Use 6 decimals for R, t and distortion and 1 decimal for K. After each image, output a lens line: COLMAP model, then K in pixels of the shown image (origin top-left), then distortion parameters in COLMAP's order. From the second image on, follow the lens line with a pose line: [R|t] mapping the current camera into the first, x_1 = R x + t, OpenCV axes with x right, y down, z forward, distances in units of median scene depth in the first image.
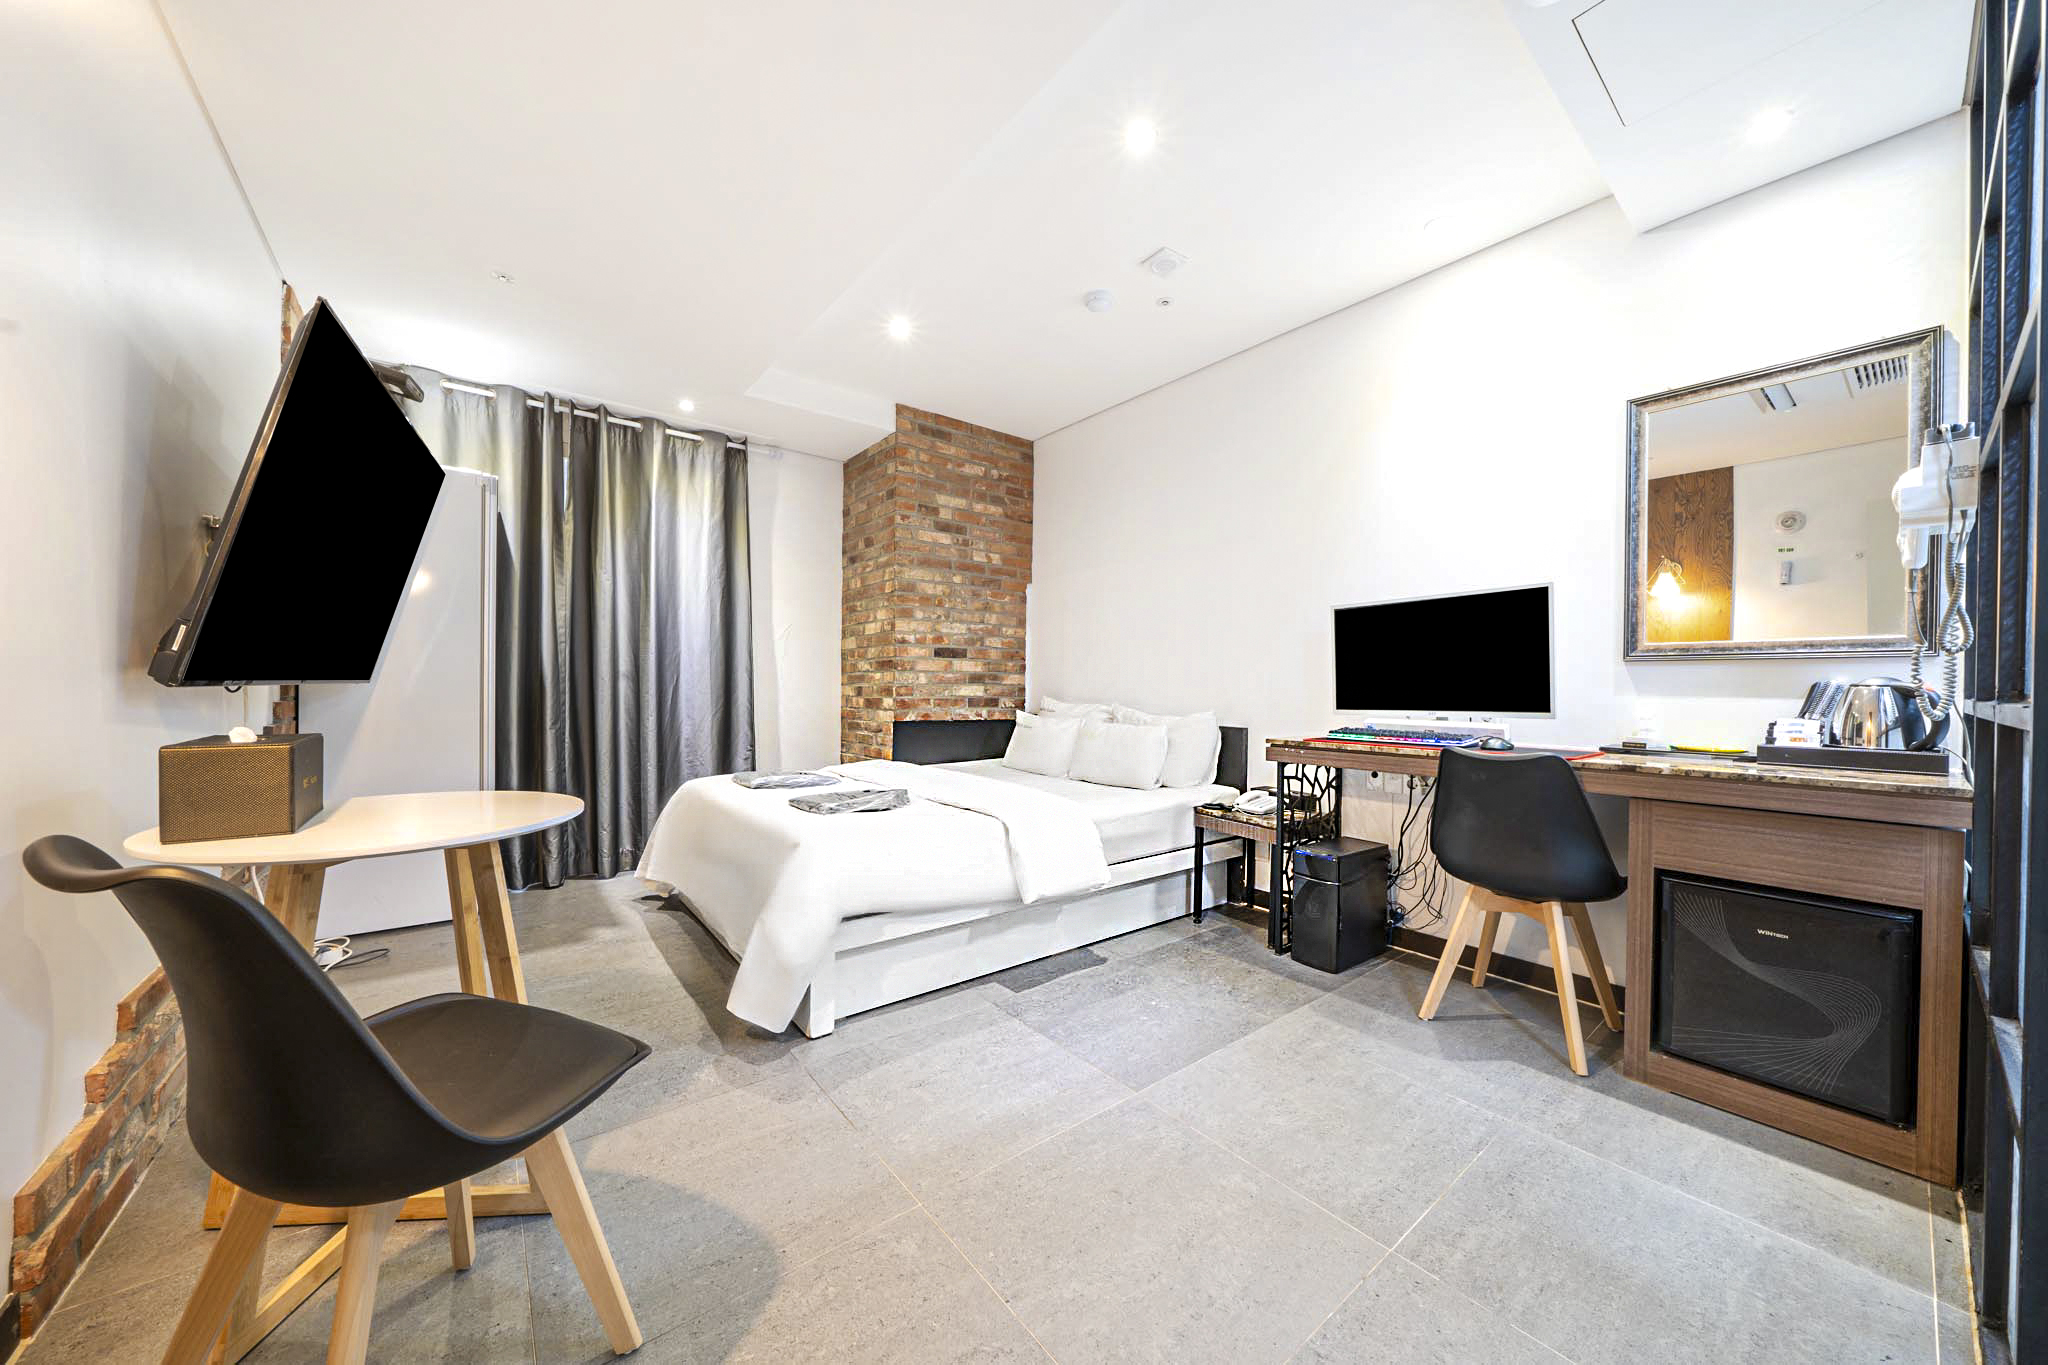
lens RADIAL K [[702.2, 0, 1019.4], [0, 702.2, 688.1], [0, 0, 1]] dist [-0.003545, -0.000295]
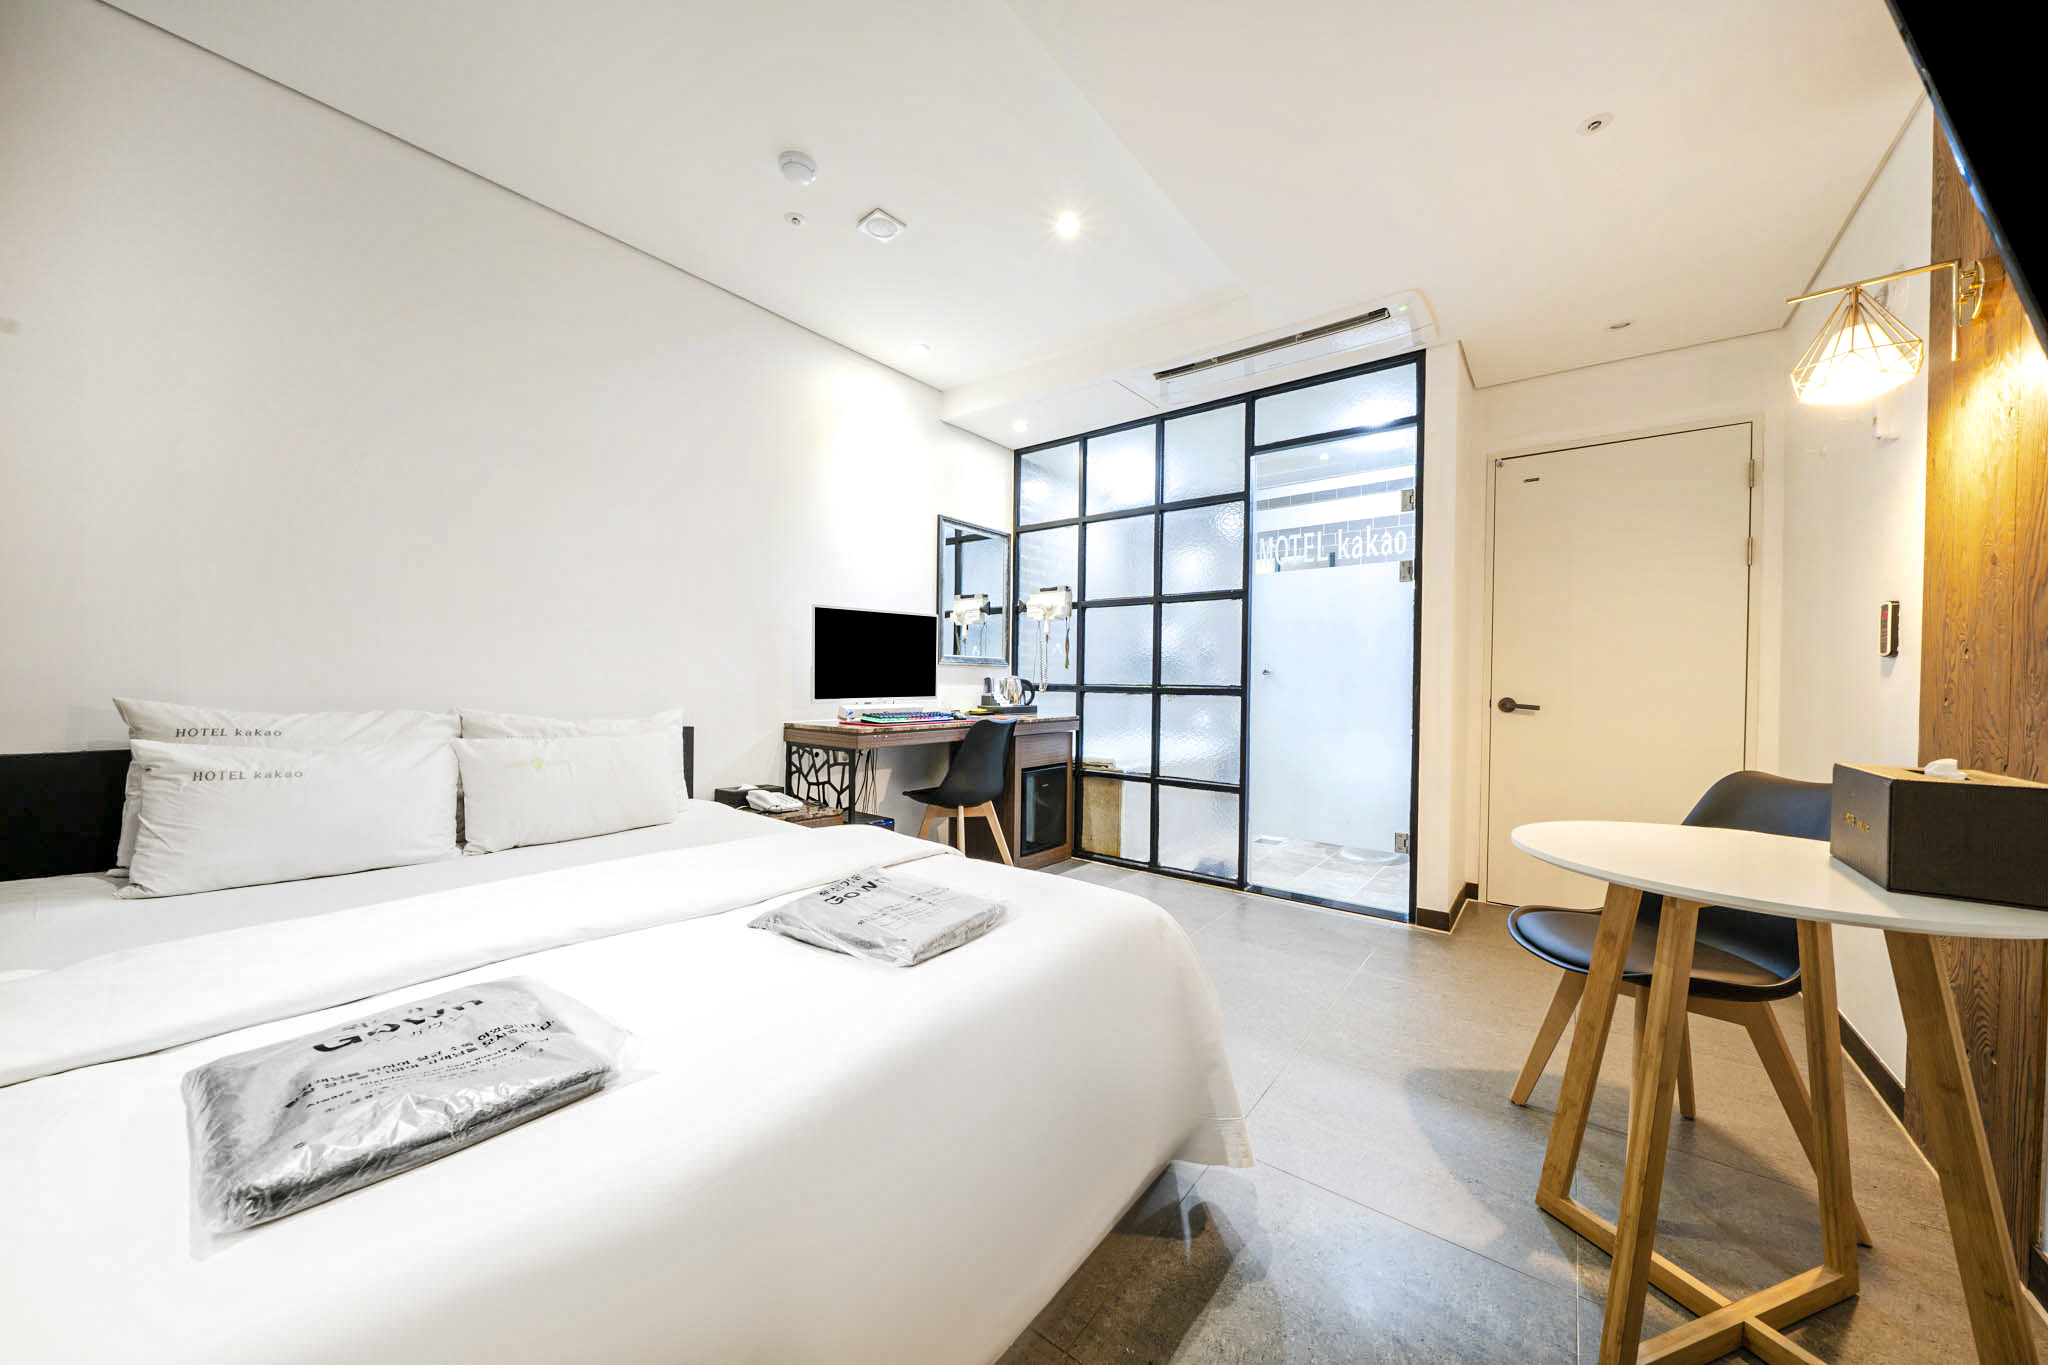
lens RADIAL K [[702.2, 0, 1019.4], [0, 702.2, 688.1], [0, 0, 1]] dist [-0.003545, -0.000295]
pose [[-0.231760, -0.023217, 0.972496, -0.473584], [-0.014279, 0.999689, 0.020463, -0.008920], [-0.972668, -0.009144, -0.232020, 0.644898]]
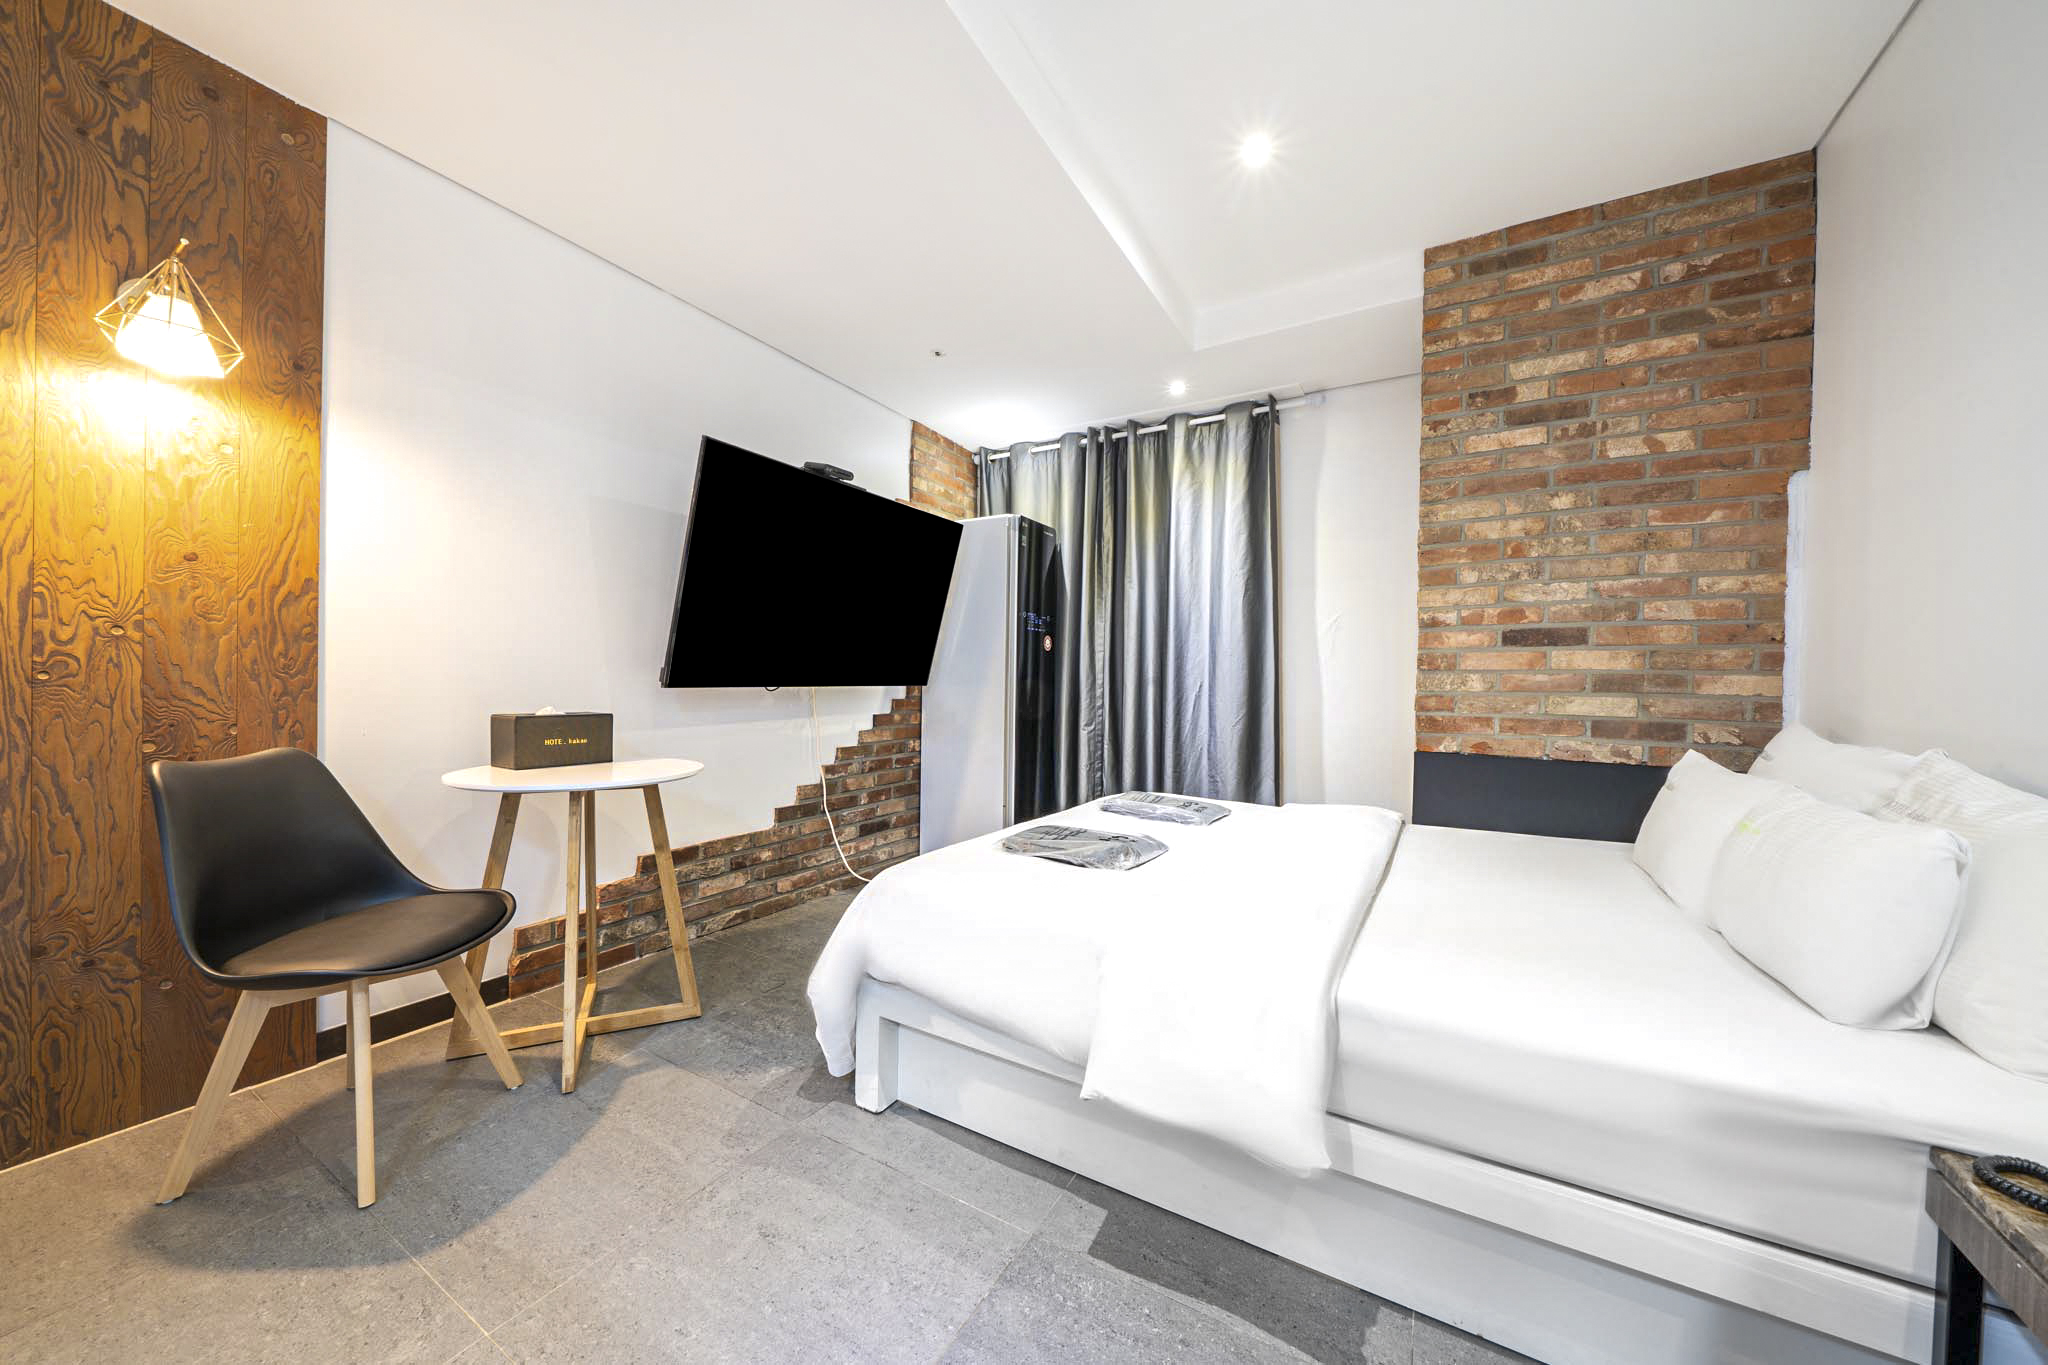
lens RADIAL K [[702.2, 0, 1019.4], [0, 702.2, 688.1], [0, 0, 1]] dist [-0.003545, -0.000295]
pose [[0.369015, -0.001345, -0.929423, 0.265586], [-0.018710, 0.999786, -0.008876, 0.002847], [0.929235, 0.020665, 0.368910, 0.412259]]
